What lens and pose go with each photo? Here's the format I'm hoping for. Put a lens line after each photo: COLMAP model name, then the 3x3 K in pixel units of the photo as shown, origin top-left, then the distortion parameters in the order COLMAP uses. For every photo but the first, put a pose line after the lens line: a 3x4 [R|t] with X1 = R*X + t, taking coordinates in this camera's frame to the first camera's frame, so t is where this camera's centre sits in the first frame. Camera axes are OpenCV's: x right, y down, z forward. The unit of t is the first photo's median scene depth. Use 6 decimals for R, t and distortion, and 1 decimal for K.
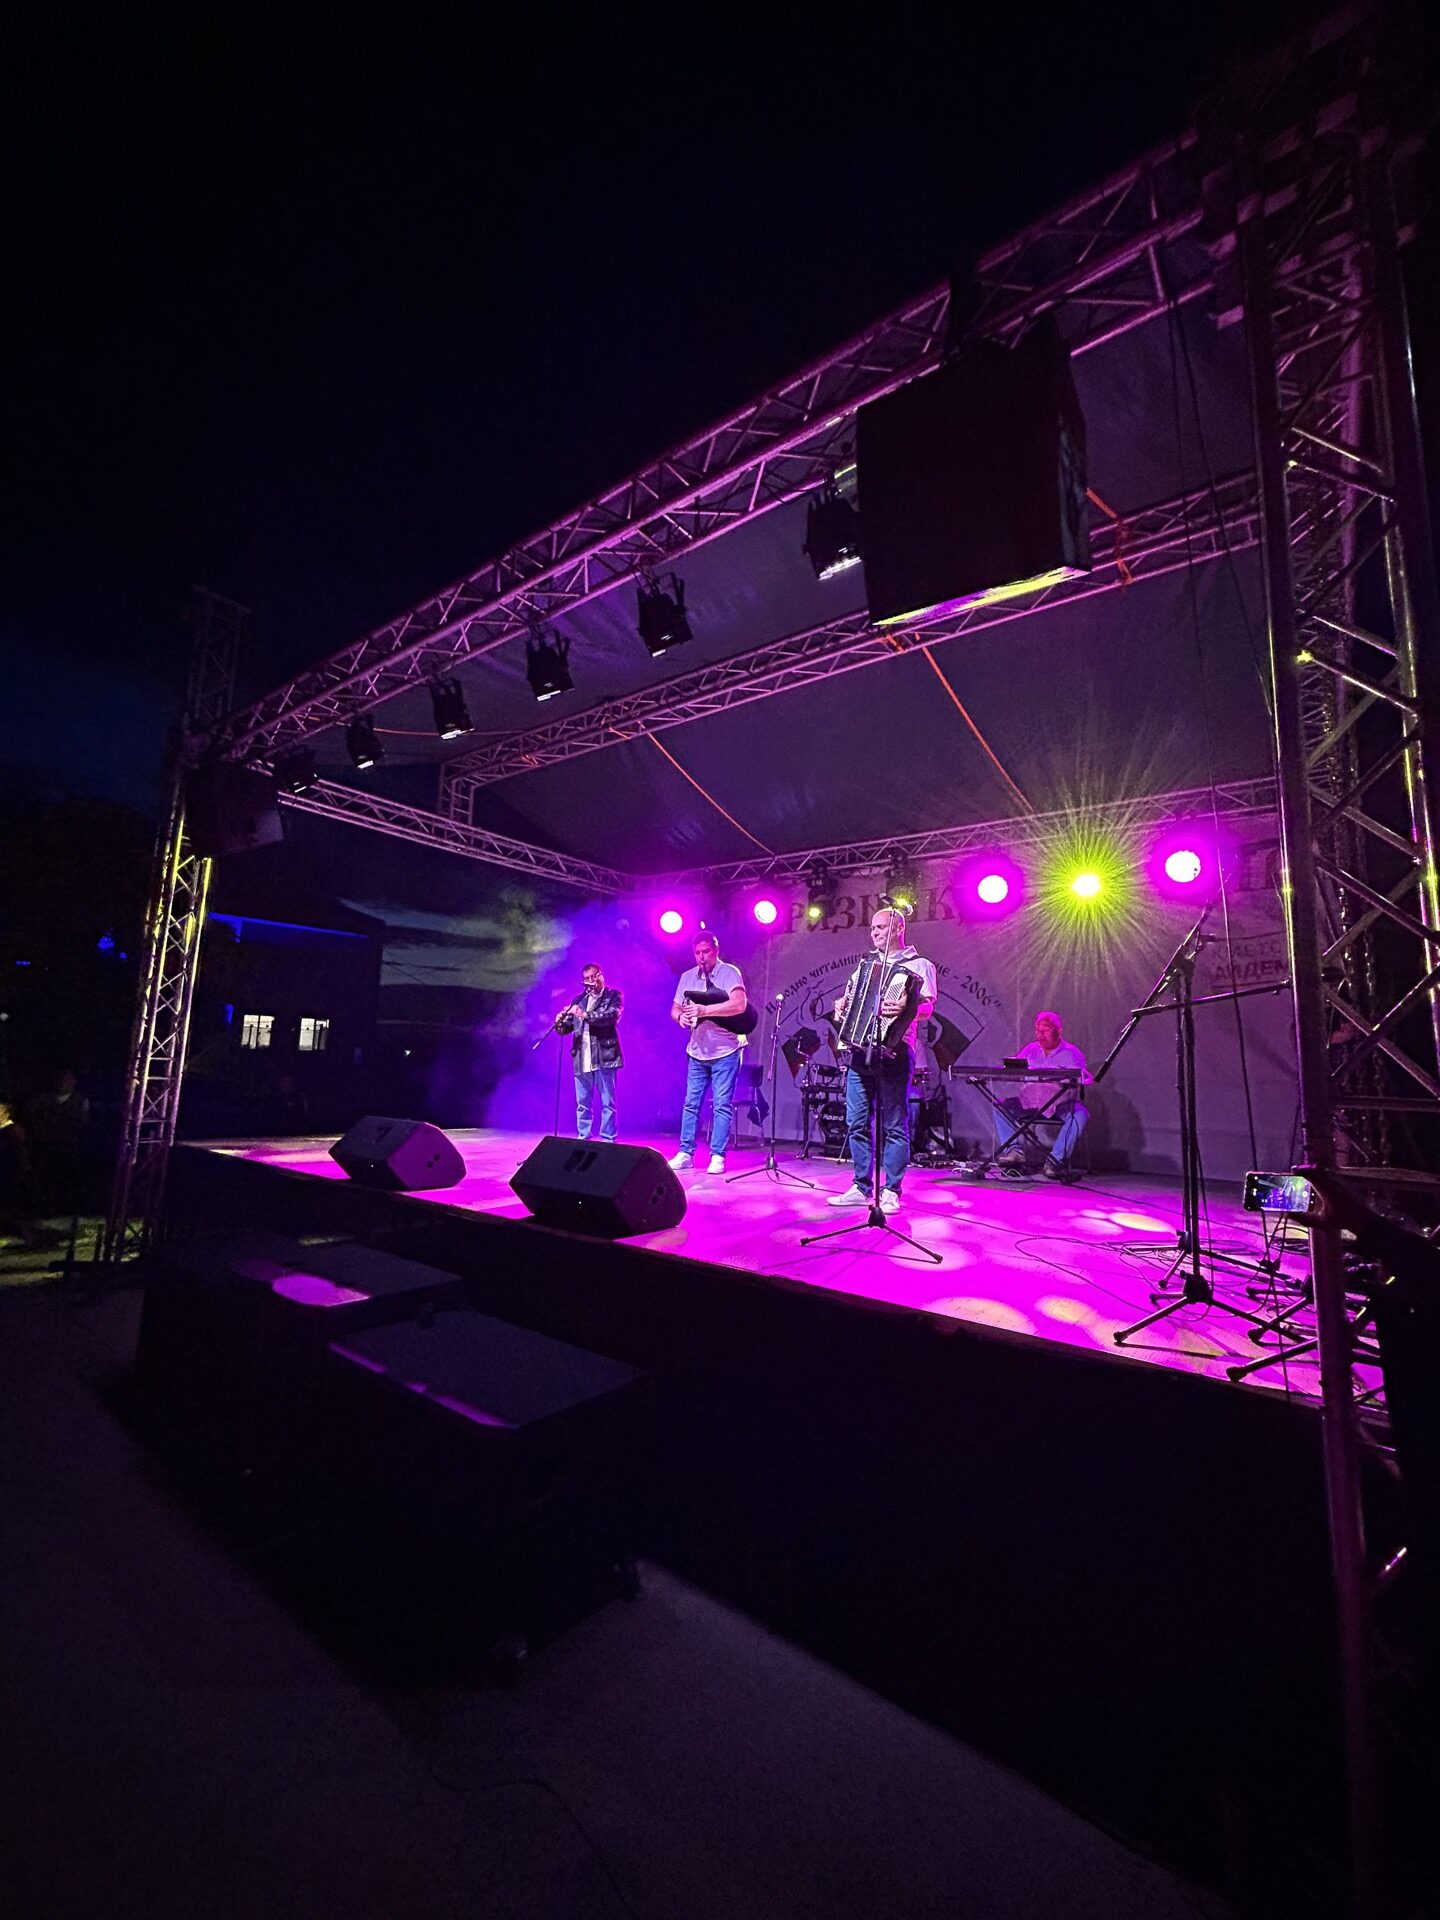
lens RADIAL K [[771.1, 0, 720.0], [0, 771.1, 960.0], [0, 0, 1]] dist [-0.000079, 0.000097]
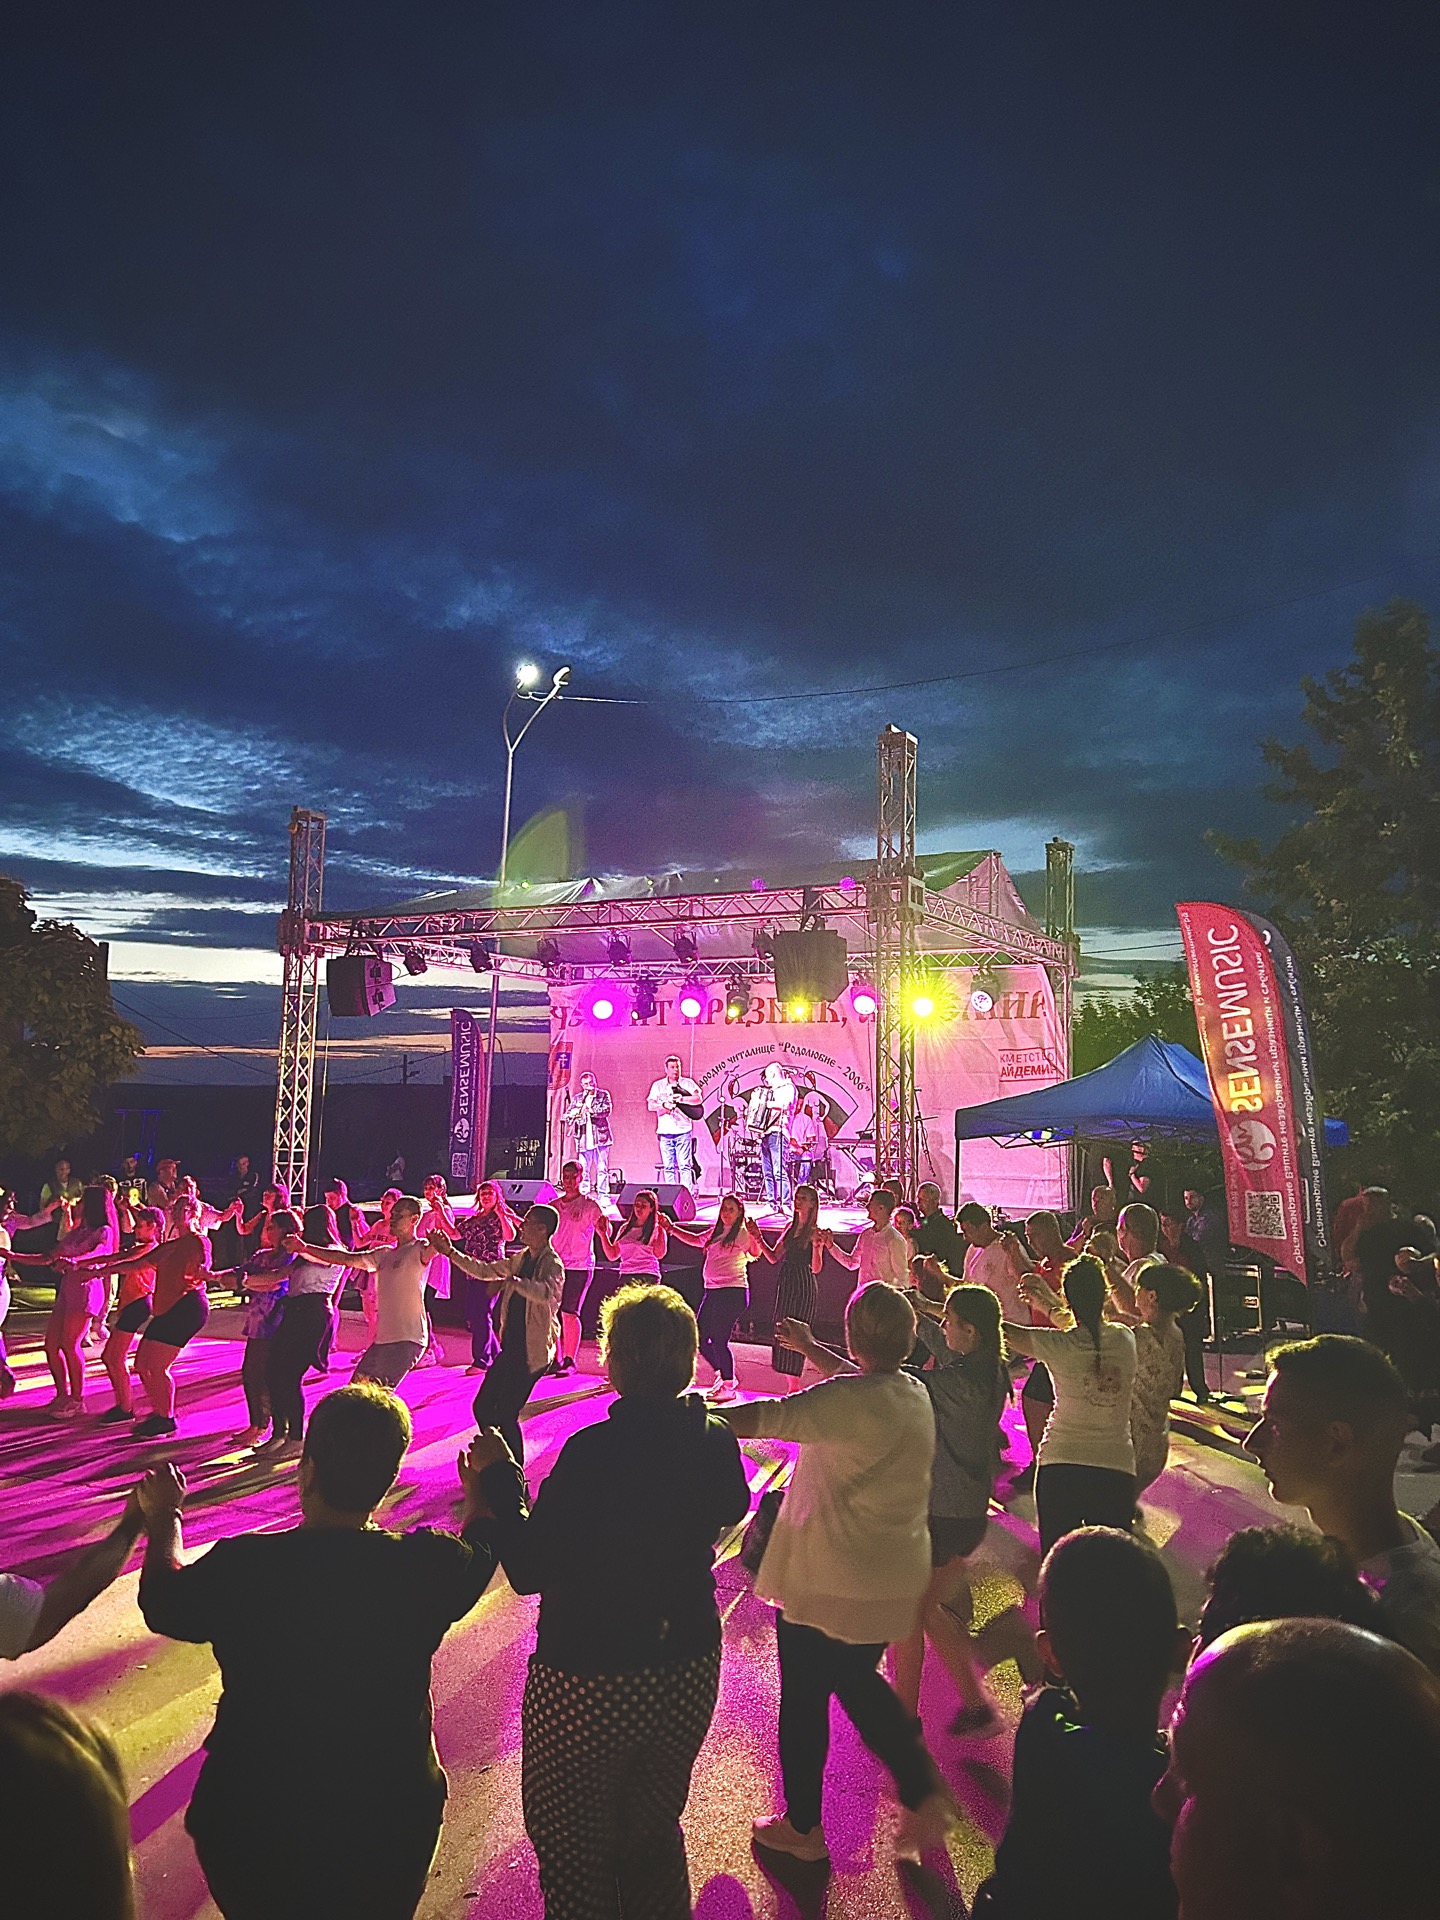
lens RADIAL K [[1424.4, 0, 720.0], [0, 1424.4, 960.0], [0, 0, 1]] dist [0.002370, -0.003541]
pose [[0.987261, -0.009465, 0.158827, -0.318821], [0.003019, 0.999164, 0.040775, -0.292843], [-0.159080, -0.039776, 0.986464, -1.538754]]
